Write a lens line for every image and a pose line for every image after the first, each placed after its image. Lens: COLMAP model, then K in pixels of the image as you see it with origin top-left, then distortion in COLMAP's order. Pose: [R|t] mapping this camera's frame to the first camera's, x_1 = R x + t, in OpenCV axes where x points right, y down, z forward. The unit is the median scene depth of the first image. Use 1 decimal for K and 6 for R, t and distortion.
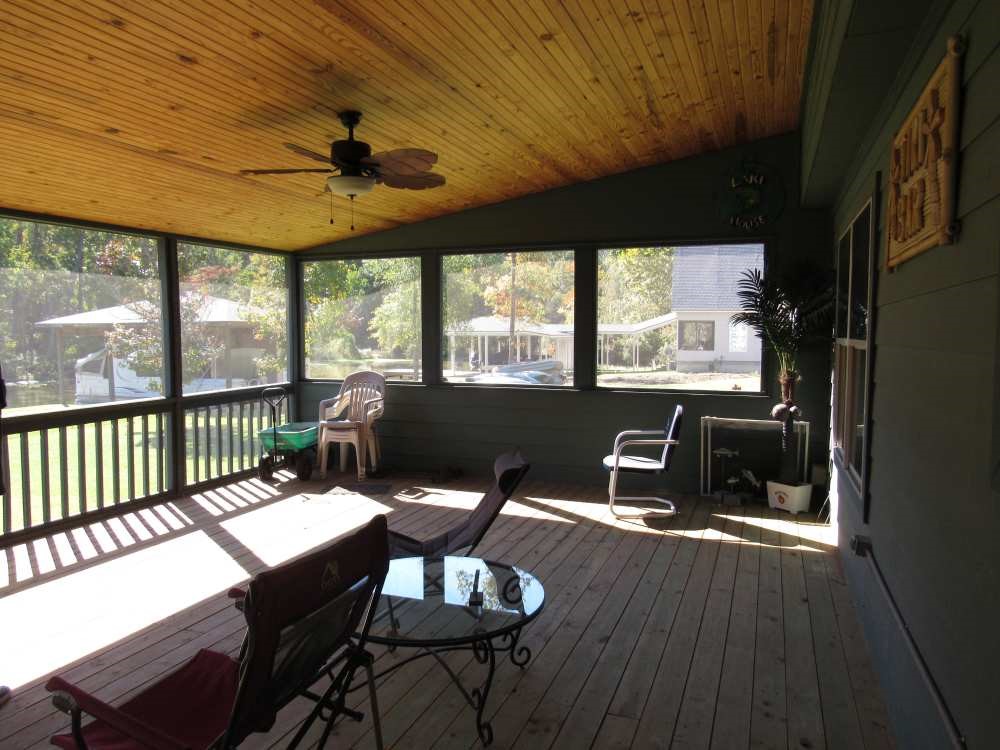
lens RADIAL K [[723.2, 0, 500.0], [0, 723.2, 375.0], [0, 0, 1]] dist [-0.018087, -0.004386]
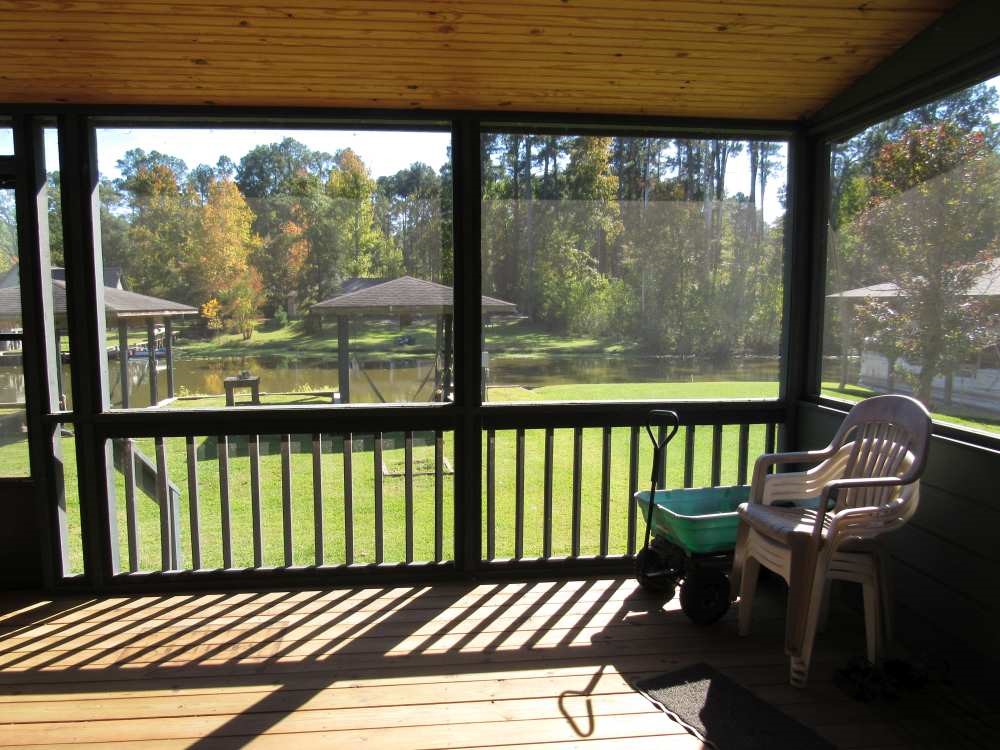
lens RADIAL K [[733.0, 0, 500.0], [0, 733.0, 375.0], [0, 0, 1]] dist [-0.009797, -0.003874]
pose [[0.471999, 0.092845, -0.876696, 0.013832], [-0.066060, 0.995368, 0.069847, -0.007740], [0.879120, 0.024947, 0.475947, 0.157449]]
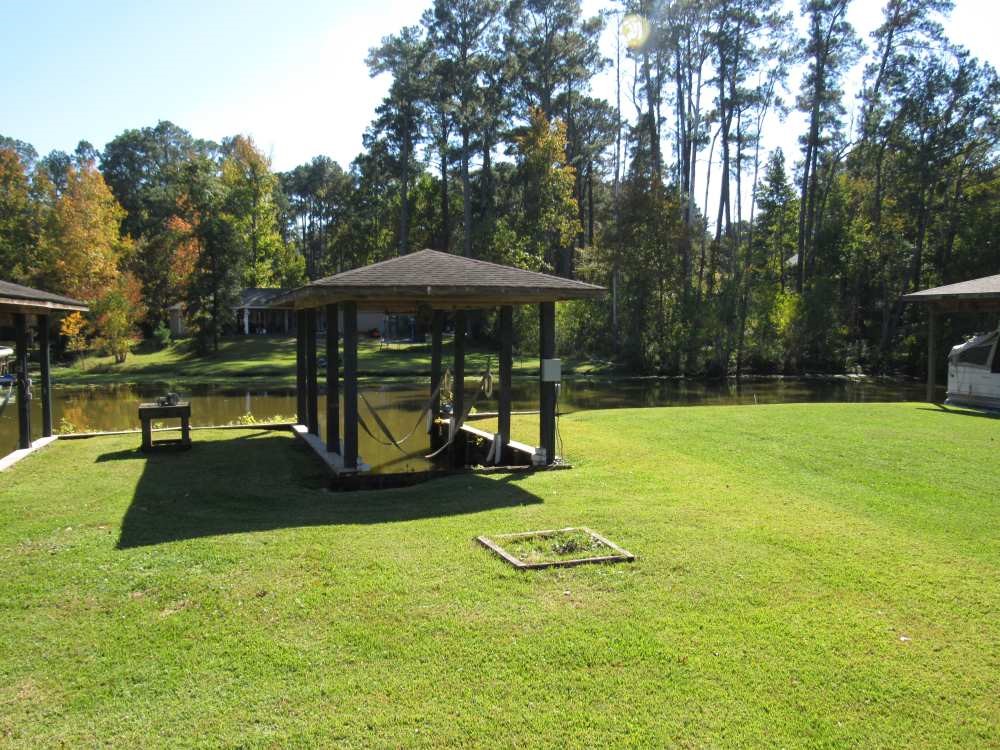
lens RADIAL K [[826.8, 0, 500.0], [0, 826.8, 375.0], [0, 0, 1]] dist [-0.005419, -0.015553]
pose [[0.571867, 0.055185, -0.818488, -0.169558], [-0.059102, 0.997914, 0.025989, 0.016106], [0.818214, 0.033511, 0.573936, 0.145559]]
